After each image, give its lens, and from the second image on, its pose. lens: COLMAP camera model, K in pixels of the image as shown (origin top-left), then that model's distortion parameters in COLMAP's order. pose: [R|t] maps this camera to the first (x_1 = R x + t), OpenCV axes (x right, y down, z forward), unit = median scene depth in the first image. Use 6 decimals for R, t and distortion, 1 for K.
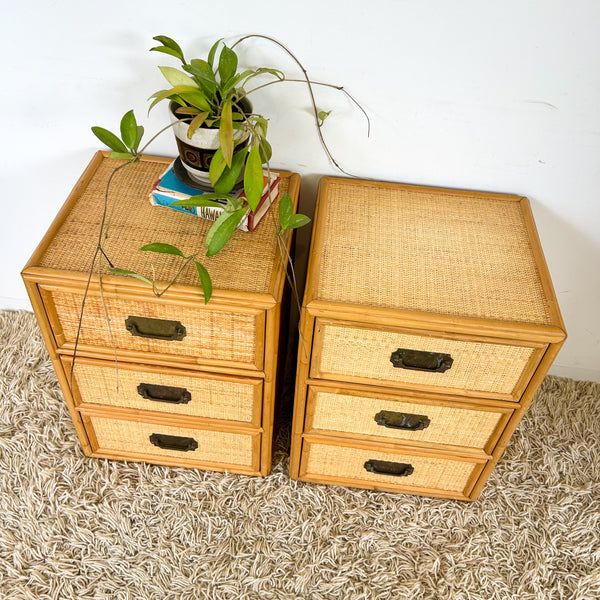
lens RADIAL K [[623.6, 0, 298.9], [0, 623.6, 308.2], [0, 0, 1]] dist [0.031276, 0.000000]
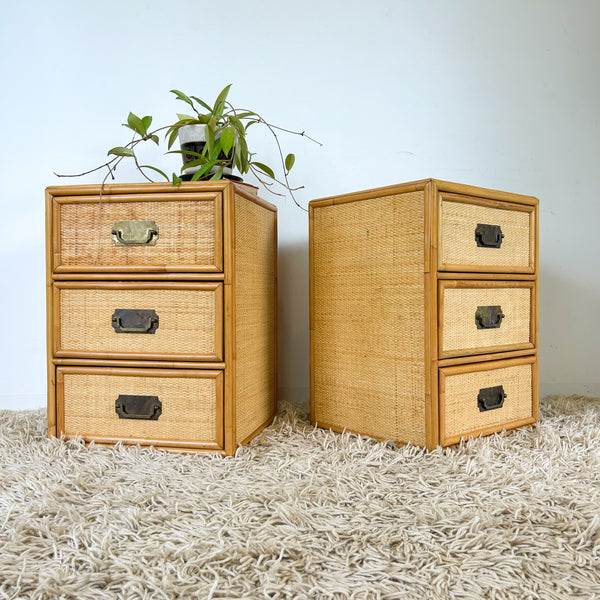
lens RADIAL K [[570.4, 0, 309.3], [0, 570.4, 295.1], [0, 0, 1]] dist [0.010928, 0.000000]
pose [[0.993030, -0.065751, -0.097820, 0.194618], [-0.021210, 0.716706, -0.697053, 0.839032], [0.115941, 0.694269, 0.710316, 0.328335]]
